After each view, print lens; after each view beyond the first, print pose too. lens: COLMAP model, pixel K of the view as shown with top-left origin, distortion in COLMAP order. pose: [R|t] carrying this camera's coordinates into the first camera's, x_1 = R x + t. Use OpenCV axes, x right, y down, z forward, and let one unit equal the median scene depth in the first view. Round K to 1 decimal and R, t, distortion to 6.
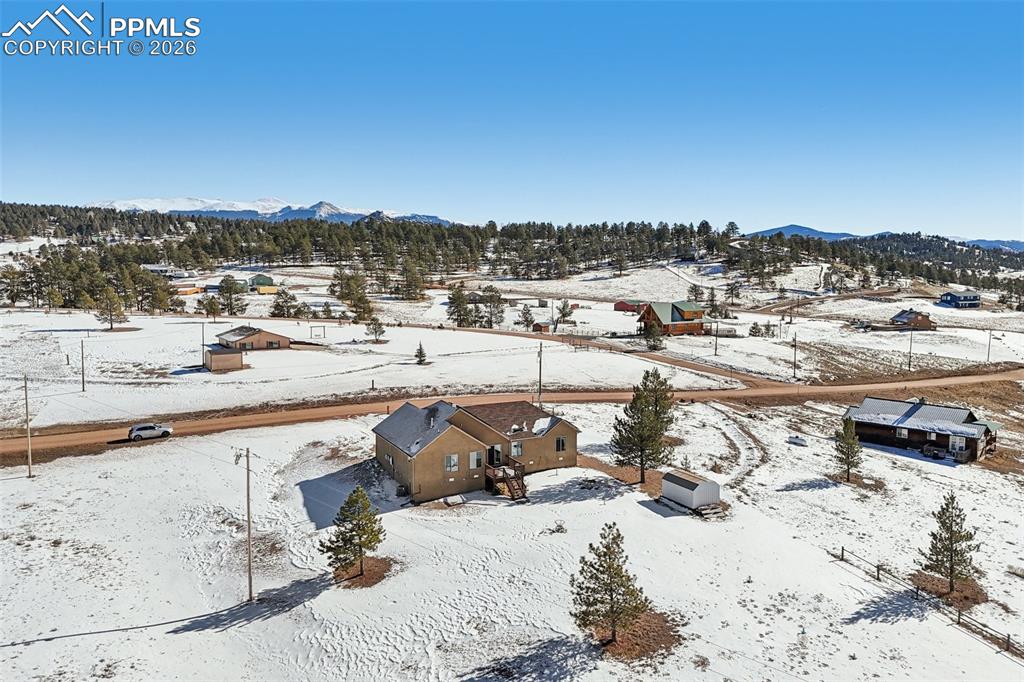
lens RADIAL K [[745.4, 0, 511.5], [0, 745.4, 330.2], [0, 0, 1]] dist [0.096345, -0.091710]
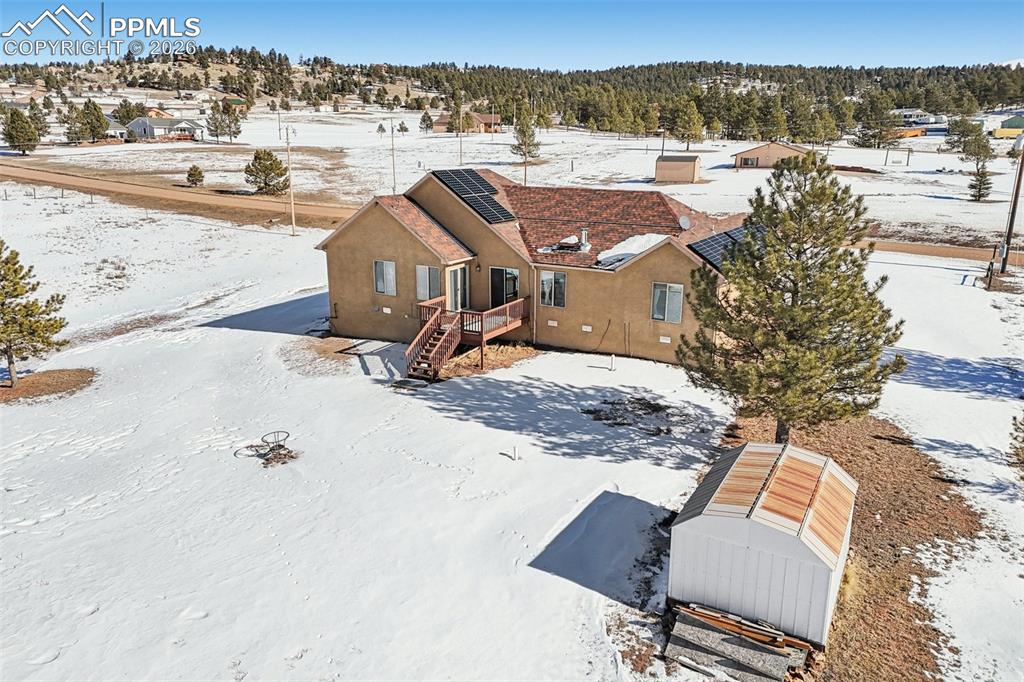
lens RADIAL K [[745.4, 0, 514.2], [0, 745.4, 336.6], [0, 0, 1]] dist [0.096345, -0.091710]
pose [[0.535911, 0.220344, -0.815014, 0.323050], [-0.078314, 0.974154, 0.211873, 0.087831], [0.840635, -0.049718, 0.539316, 0.678359]]
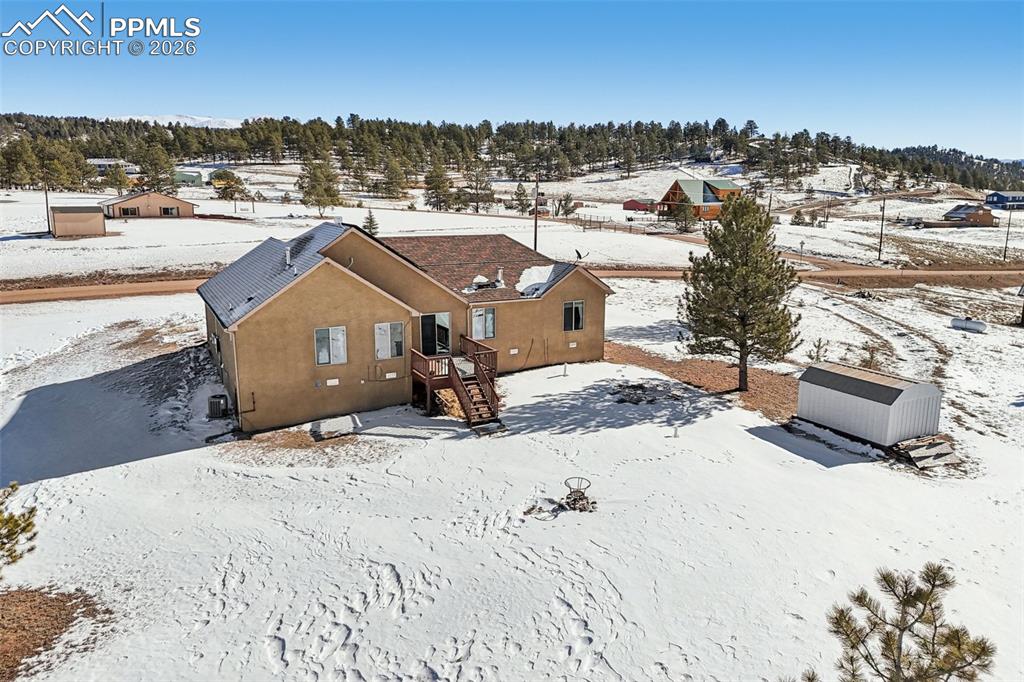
lens RADIAL K [[745.4, 0, 512.5], [0, 745.4, 331.4], [0, 0, 1]] dist [0.096345, -0.091710]
pose [[0.999996, 0.000743, 0.002771, 0.022546], [-0.001026, 0.994629, 0.103498, 0.104240], [-0.002679, -0.103500, 0.994626, 0.471332]]
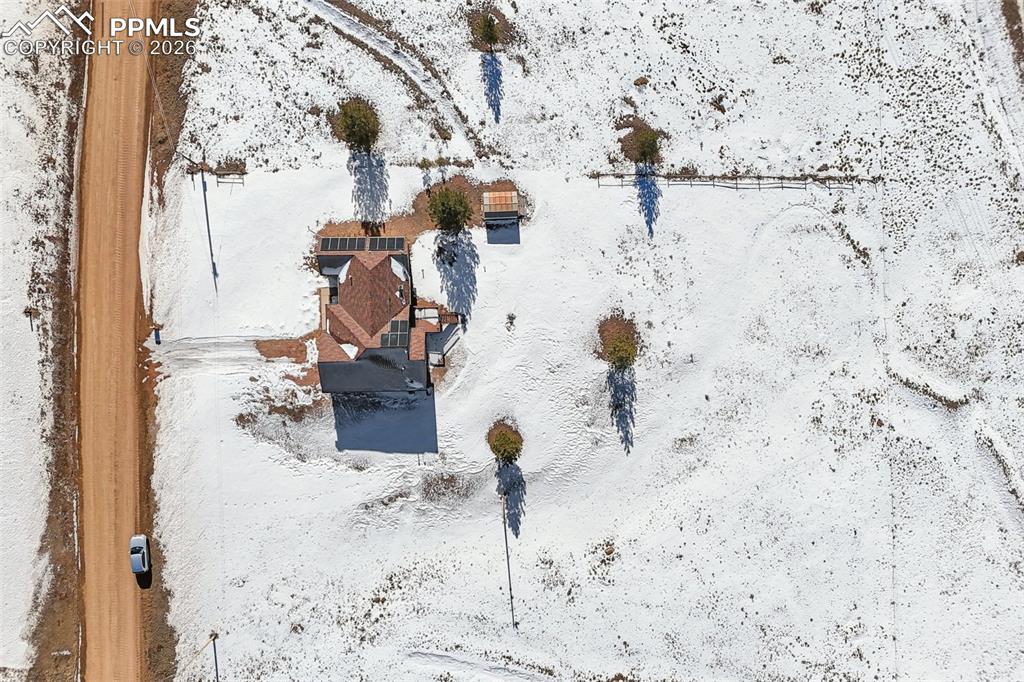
lens RADIAL K [[745.4, 0, 517.2], [0, 745.4, 333.4], [0, 0, 1]] dist [0.096345, -0.091710]
pose [[0.435069, -0.900344, 0.009801, 0.018486], [0.061589, 0.040618, 0.997275, -0.992445], [-0.898288, -0.433280, 0.073123, 0.650109]]
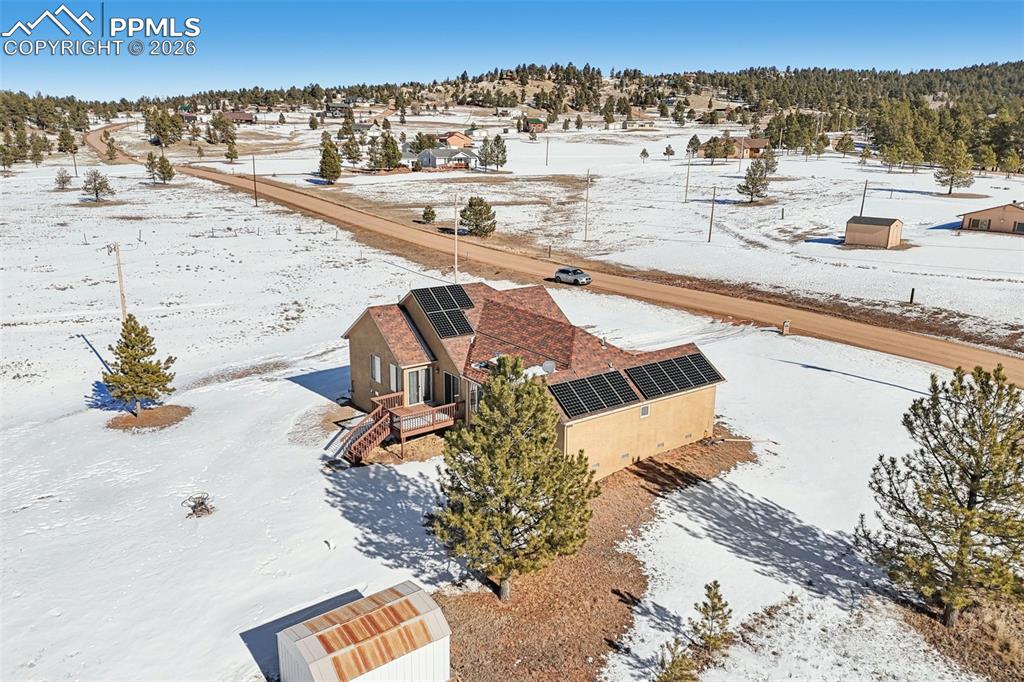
lens RADIAL K [[745.4, 0, 511.5], [0, 745.4, 348.7], [0, 0, 1]] dist [0.096345, -0.091710]
pose [[0.164765, 0.268072, -0.949205, 0.449793], [-0.098479, 0.962020, 0.254596, -0.008196], [0.981404, 0.051529, 0.184907, 0.842694]]
